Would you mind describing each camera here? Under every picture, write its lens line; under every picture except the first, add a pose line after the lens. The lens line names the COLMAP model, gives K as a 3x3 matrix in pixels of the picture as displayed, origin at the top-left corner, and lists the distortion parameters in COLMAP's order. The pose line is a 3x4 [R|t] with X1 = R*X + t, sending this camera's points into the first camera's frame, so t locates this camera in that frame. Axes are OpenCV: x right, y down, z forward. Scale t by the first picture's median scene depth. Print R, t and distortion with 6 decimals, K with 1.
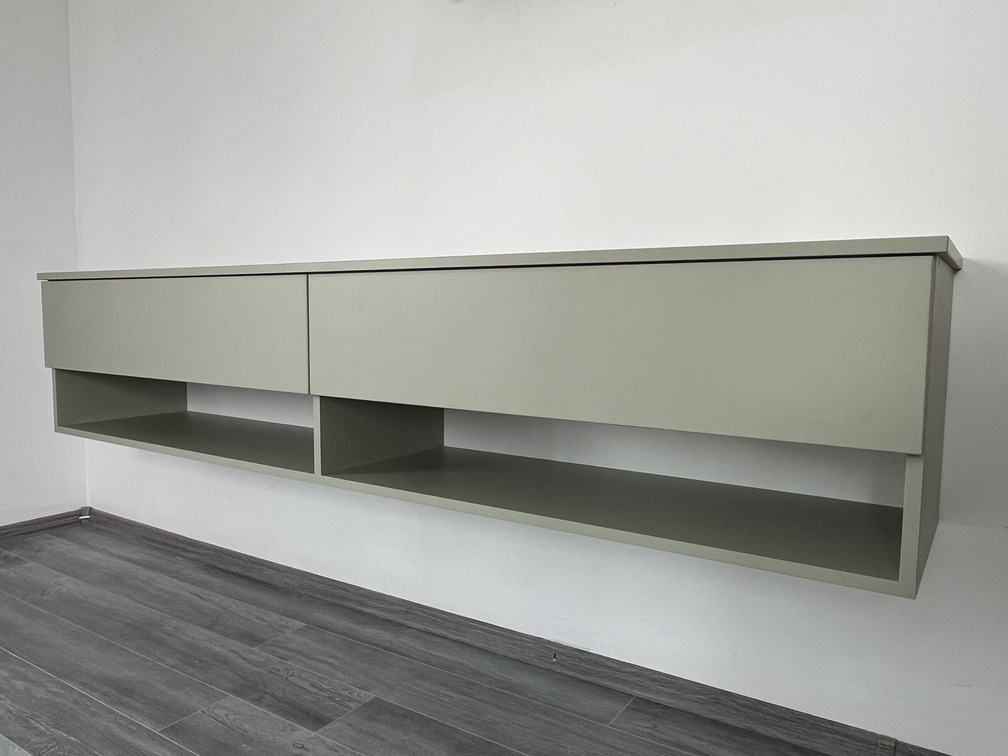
lens RADIAL K [[794.5, 0, 502.9], [0, 794.5, 381.1], [0, 0, 1]] dist [-0.002231, -0.007822]
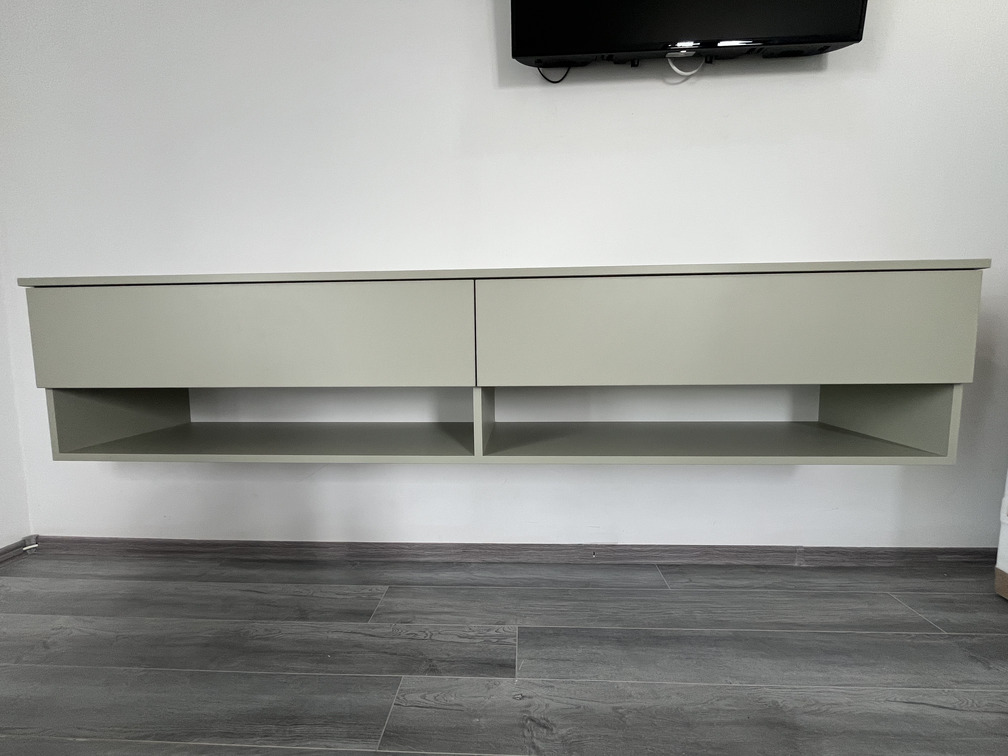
lens RADIAL K [[425.2, 0, 515.3], [0, 425.2, 381.6], [0, 0, 1]] dist [-0.004840, -0.000658]
pose [[0.845390, -0.067512, 0.529866, -0.464684], [0.066173, 0.997576, 0.021526, 0.000027], [-0.530035, 0.016865, 0.847808, 0.409291]]
